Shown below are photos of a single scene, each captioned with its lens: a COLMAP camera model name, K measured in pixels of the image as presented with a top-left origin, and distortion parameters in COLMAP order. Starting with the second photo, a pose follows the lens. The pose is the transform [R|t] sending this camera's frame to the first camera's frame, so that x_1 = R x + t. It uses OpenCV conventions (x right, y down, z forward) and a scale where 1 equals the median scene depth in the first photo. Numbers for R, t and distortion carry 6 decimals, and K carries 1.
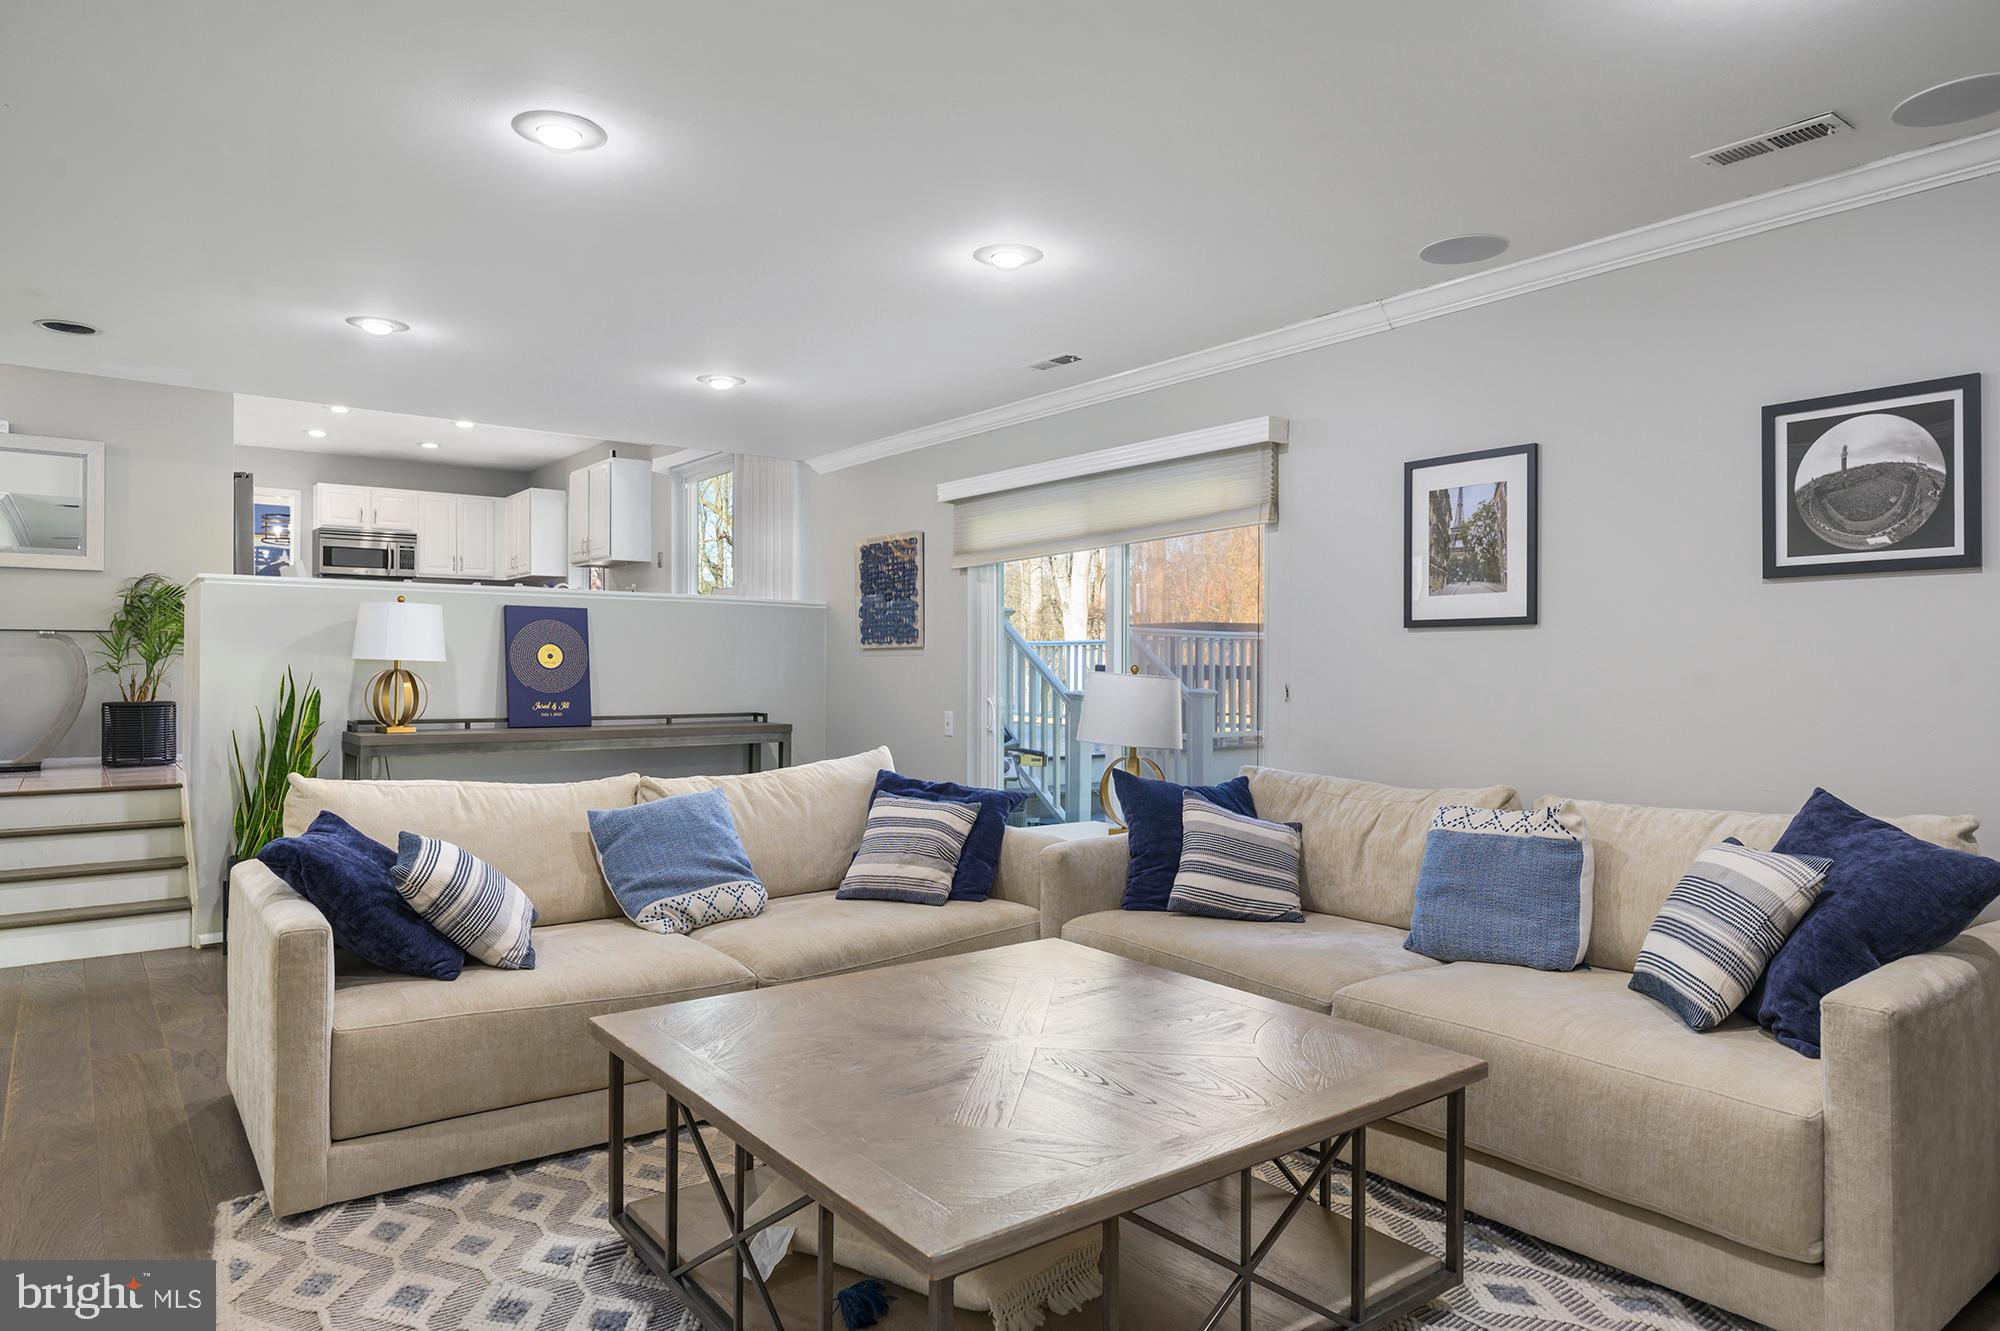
lens RADIAL K [[1209.9, 0, 1003.3], [0, 1209.9, 664.6], [0, 0, 1]] dist [-0.004741, -0.001337]
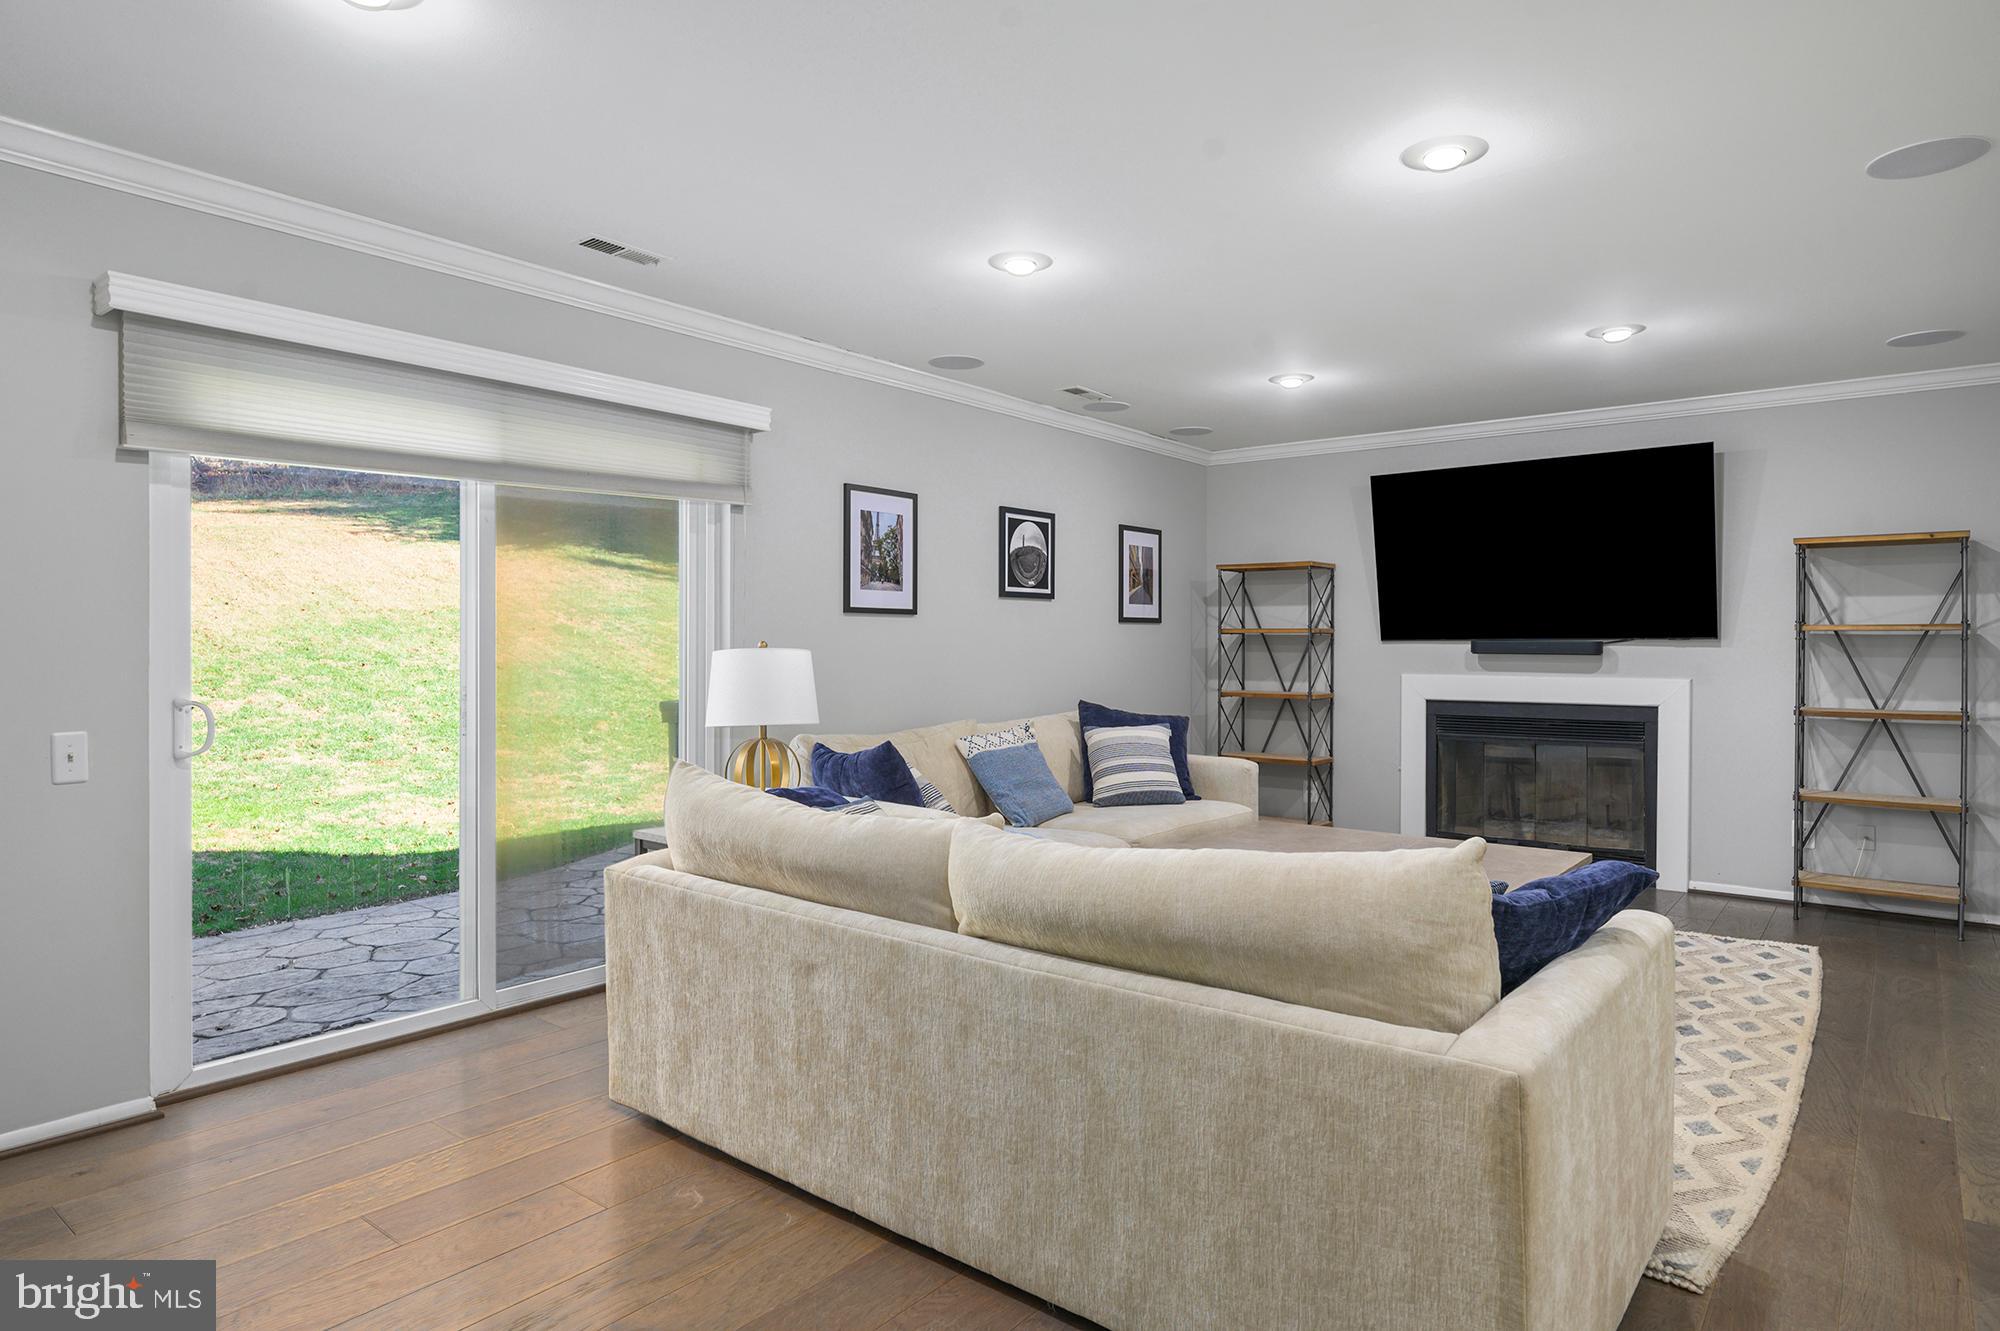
lens RADIAL K [[1156.4, 0, 1003.6], [0, 1156.4, 659.3], [0, 0, 1]] dist [-0.000311, 0.000761]
pose [[-0.235436, -0.012280, 0.971812, -0.929510], [-0.003194, 0.999925, 0.011862, 0.003590], [-0.971885, -0.000312, -0.235458, 1.175318]]
